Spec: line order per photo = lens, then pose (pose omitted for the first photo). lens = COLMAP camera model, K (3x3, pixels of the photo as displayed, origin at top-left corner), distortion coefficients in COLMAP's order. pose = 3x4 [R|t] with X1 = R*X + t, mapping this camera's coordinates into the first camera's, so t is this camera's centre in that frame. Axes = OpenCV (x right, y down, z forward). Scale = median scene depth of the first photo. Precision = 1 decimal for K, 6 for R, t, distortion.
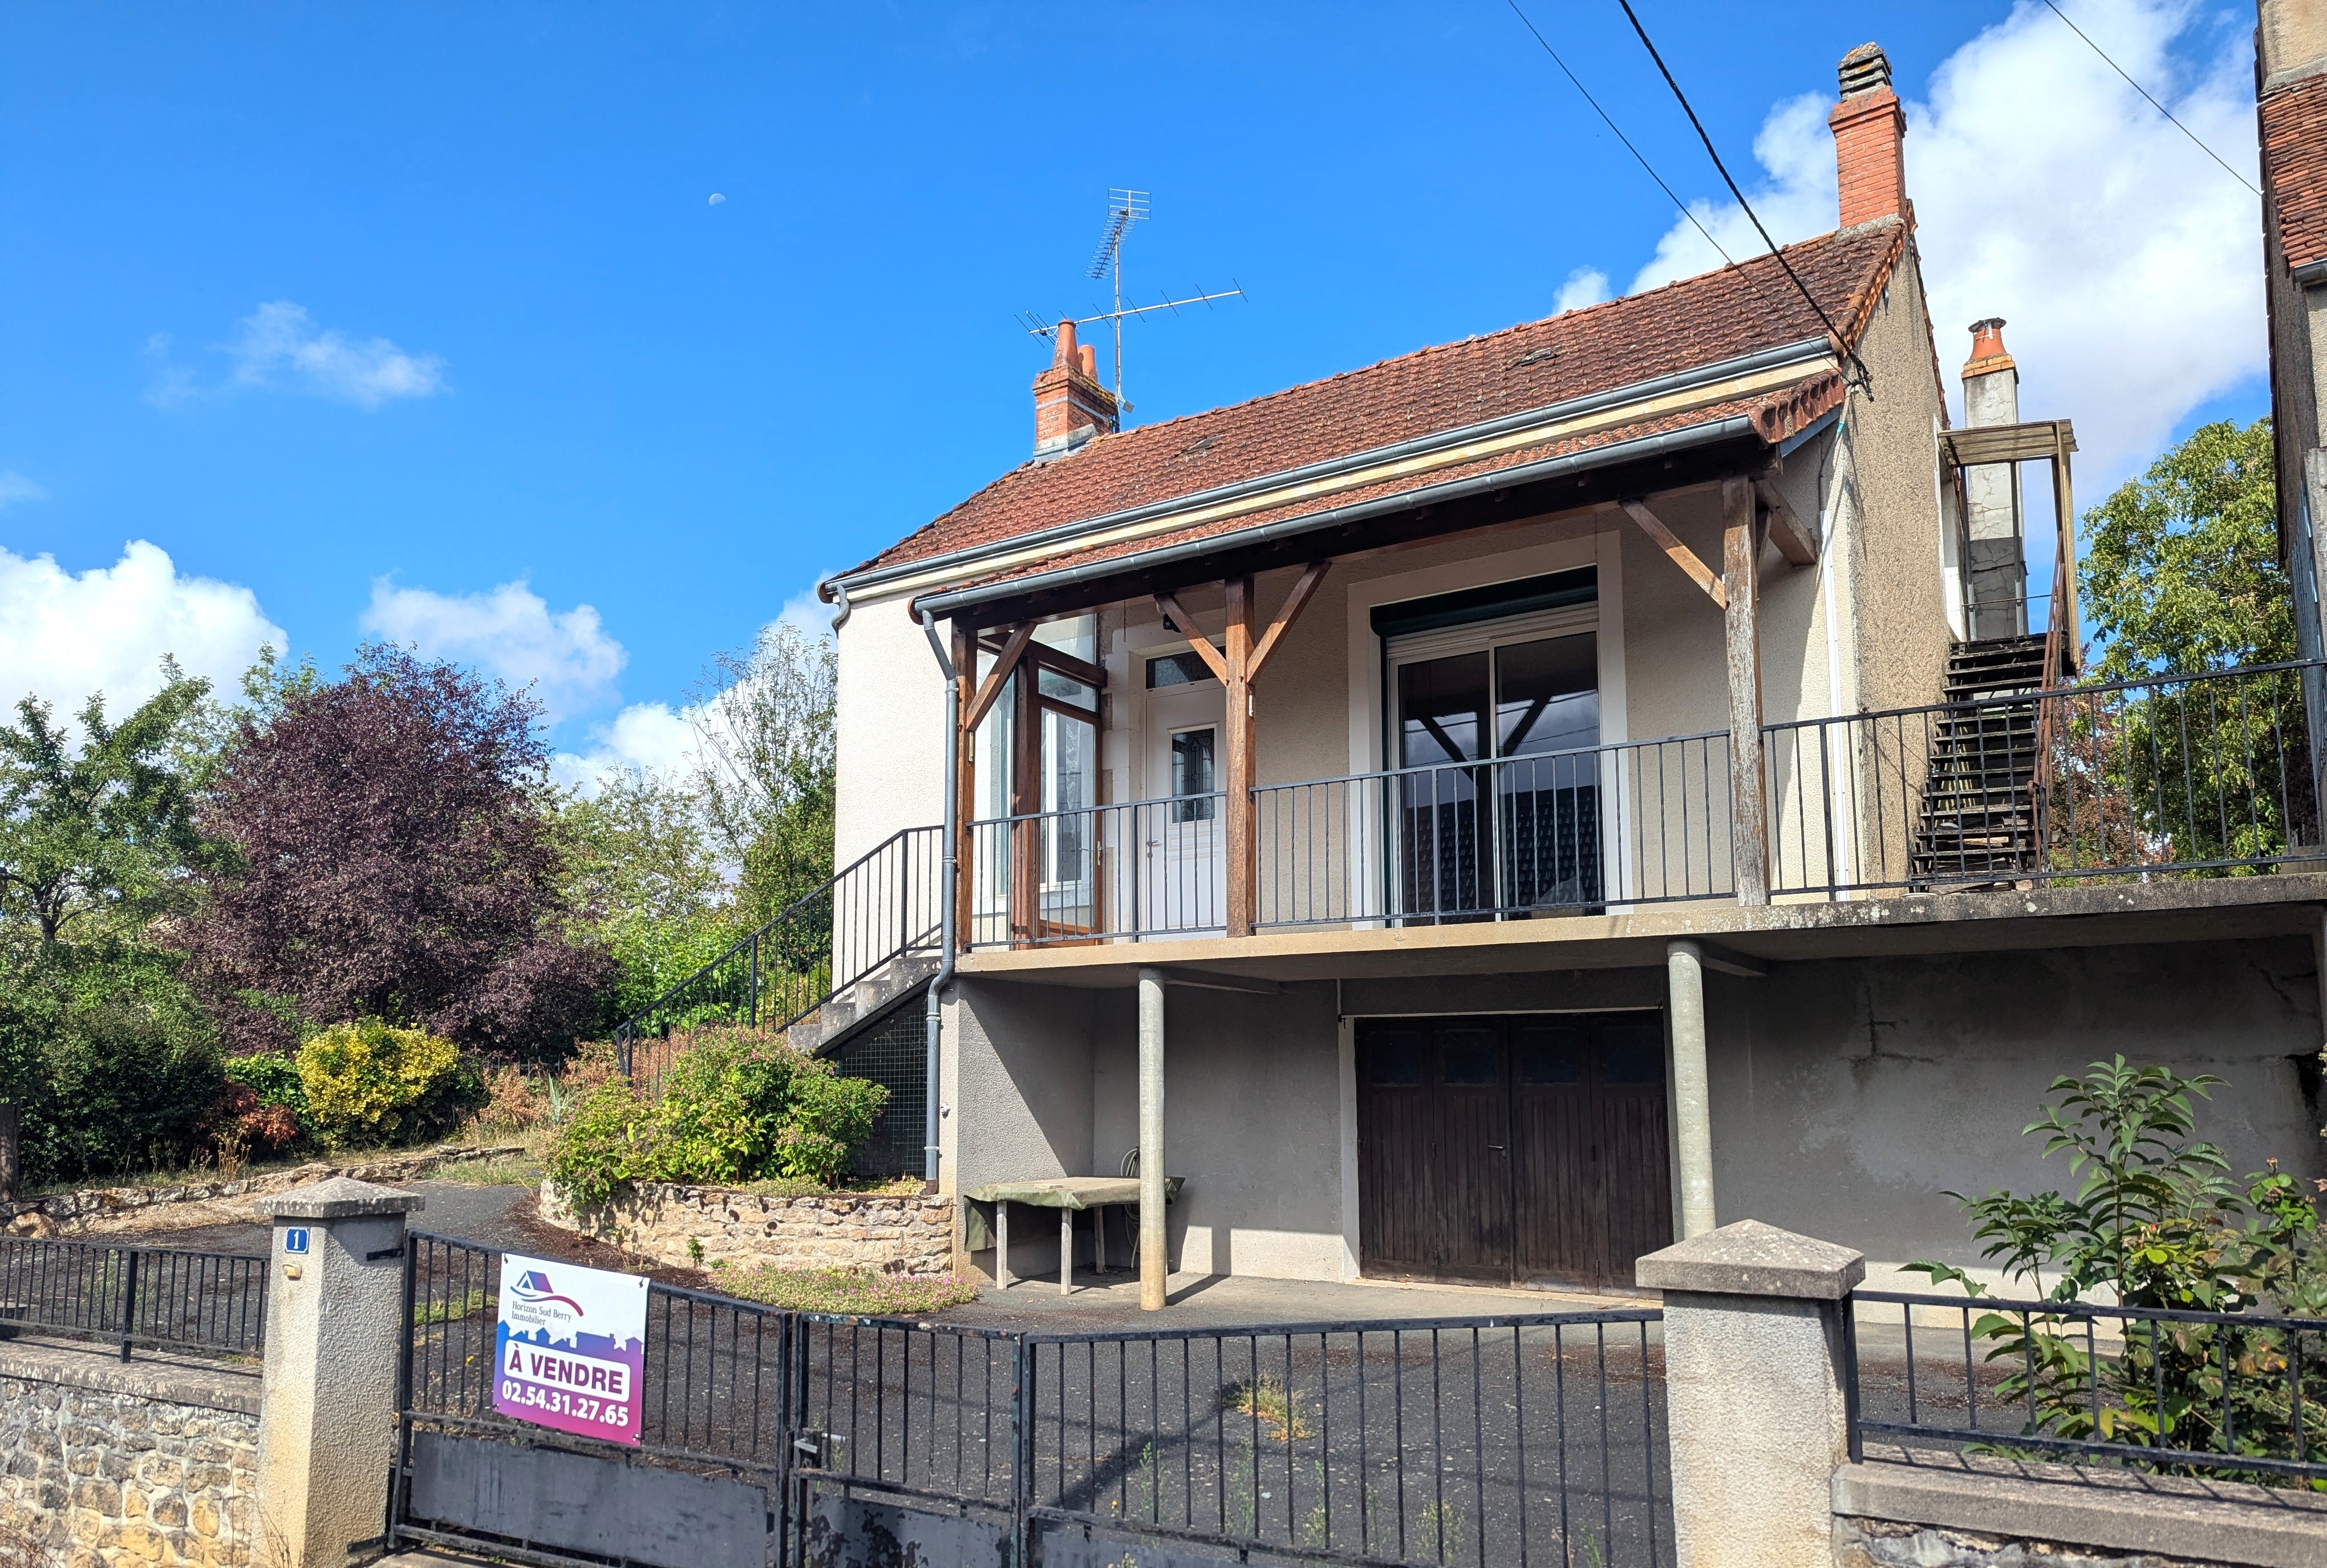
lens RADIAL K [[1651.1, 0, 1162.9], [0, 1651.1, 864.7], [0, 0, 1]] dist [0.045868, -0.009036]
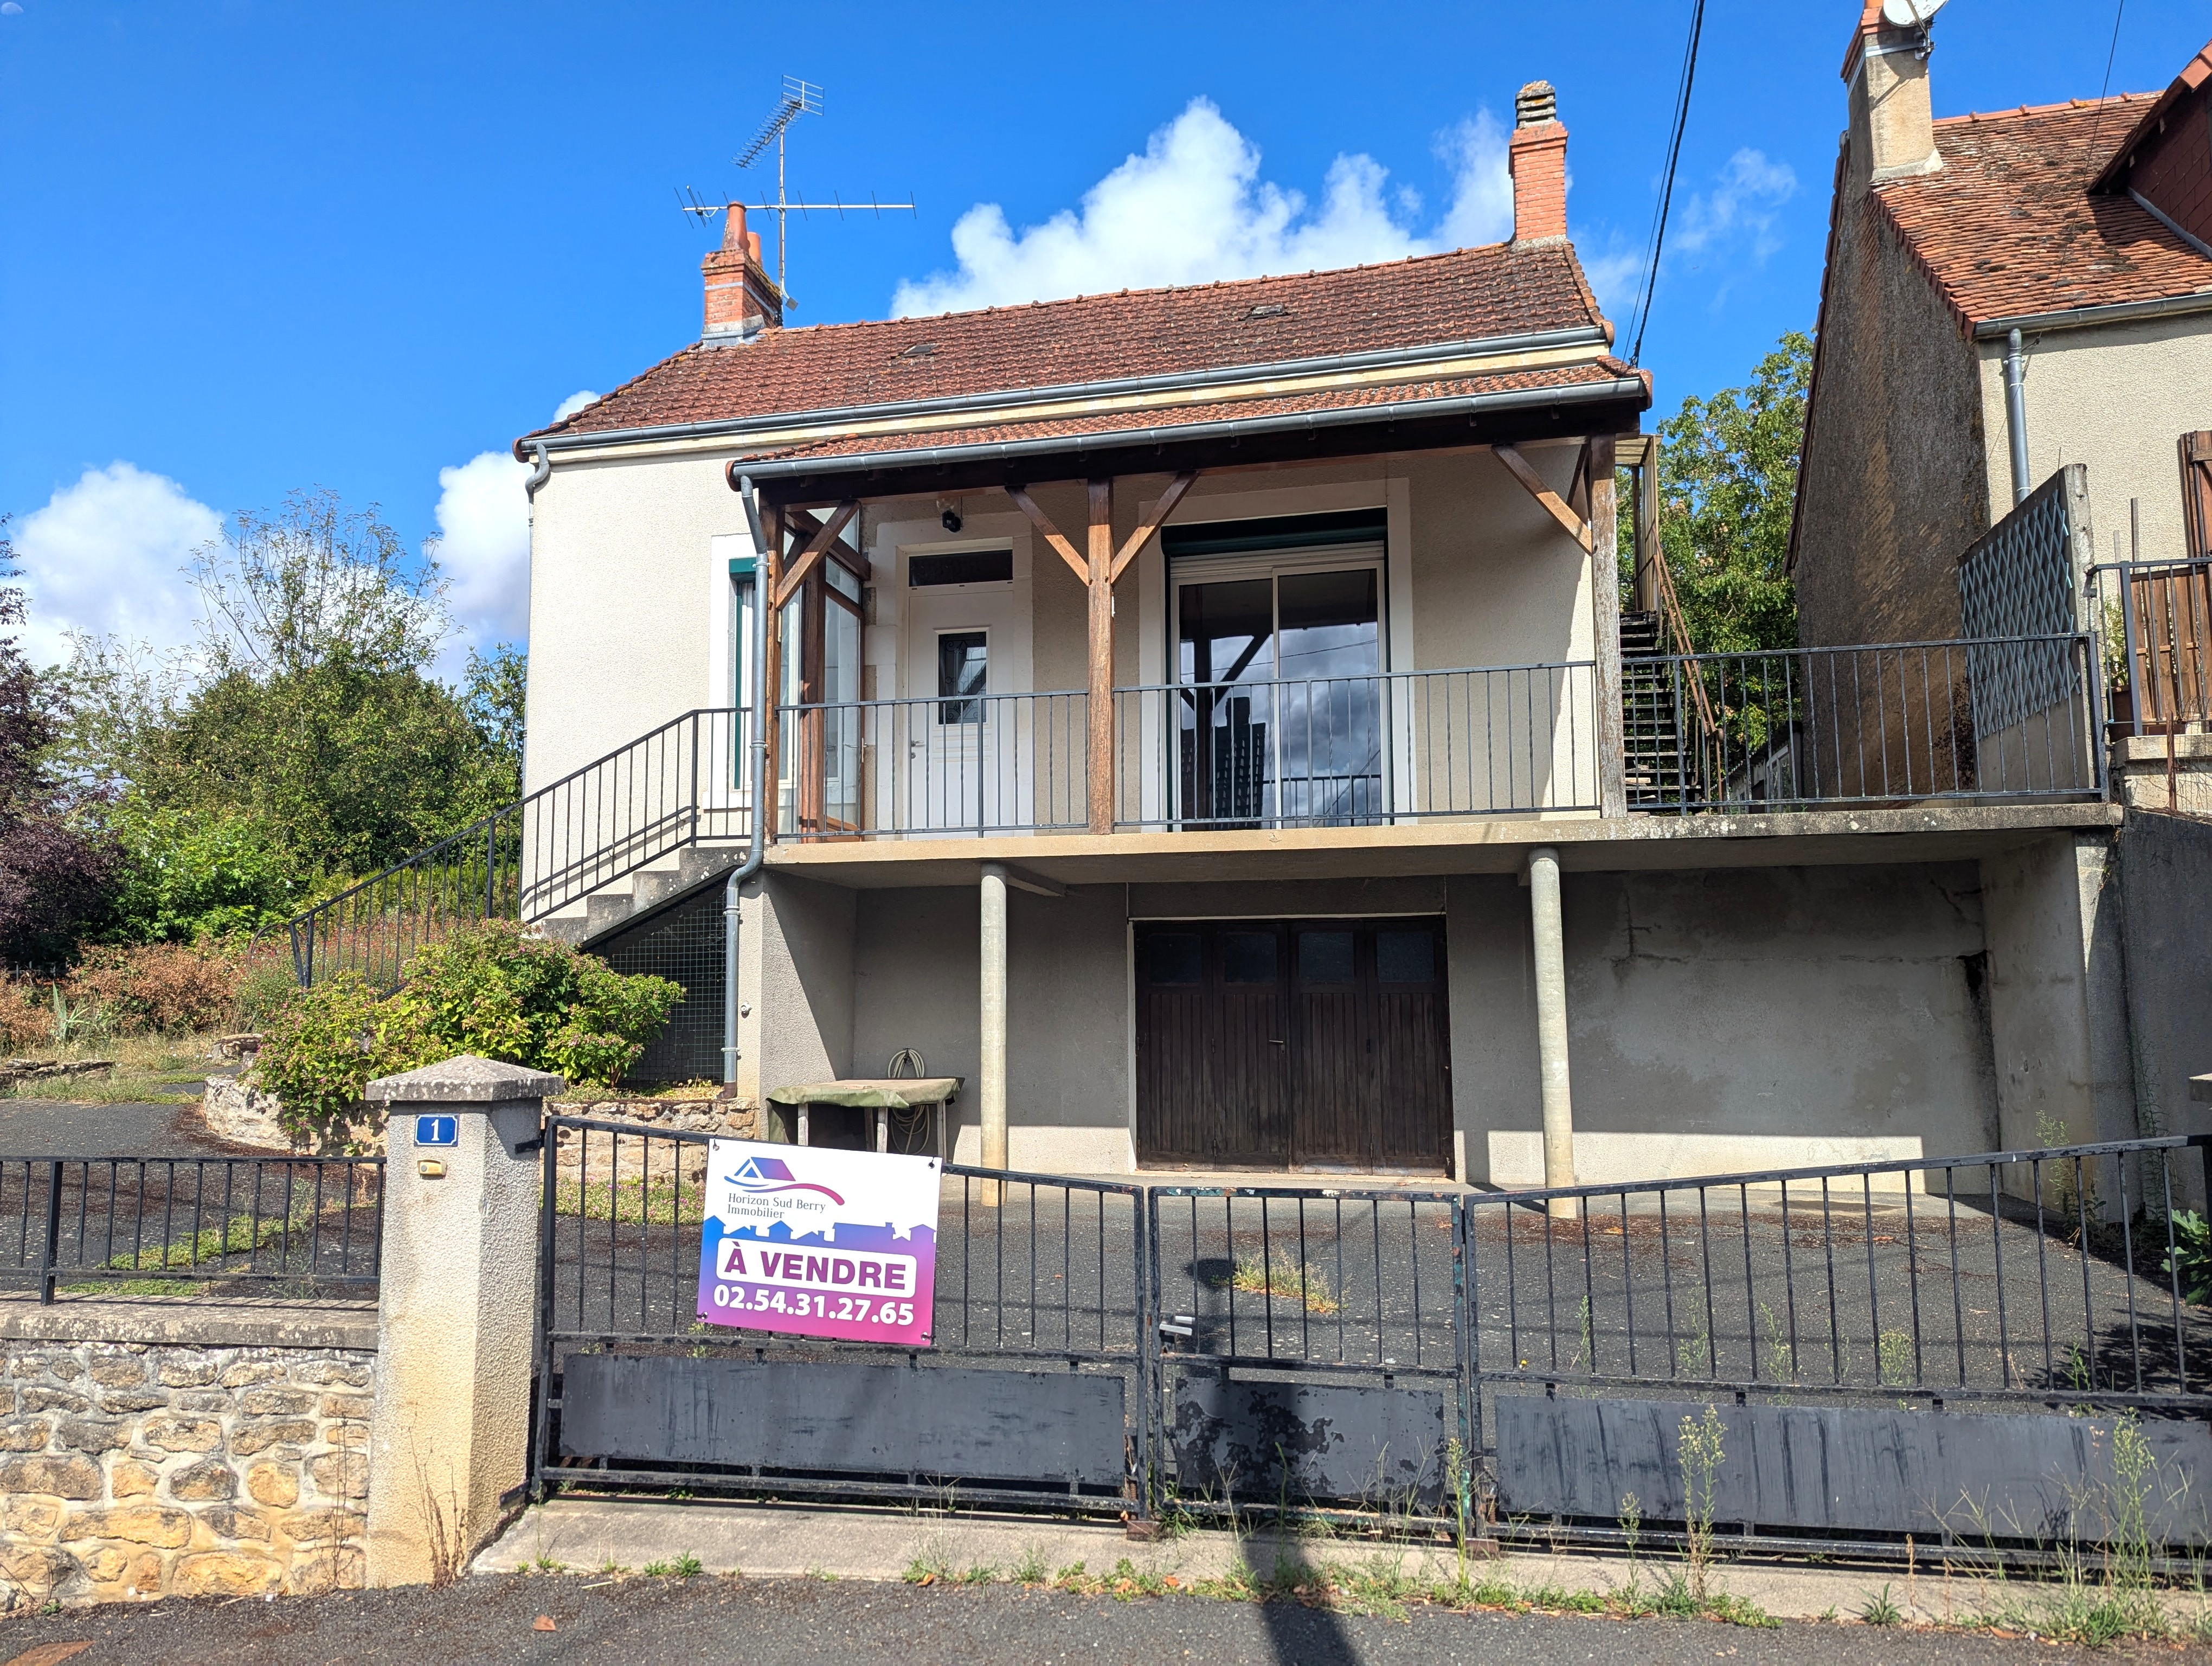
lens RADIAL K [[1564.5, 0, 1106.0], [0, 1564.5, 833.0], [0, 0, 1]] dist [0.051919, -0.009017]
pose [[0.938180, 0.038878, 0.343957, -0.265747], [-0.044929, 0.998944, 0.009637, 0.031930], [-0.343219, -0.024495, 0.938936, 0.093880]]
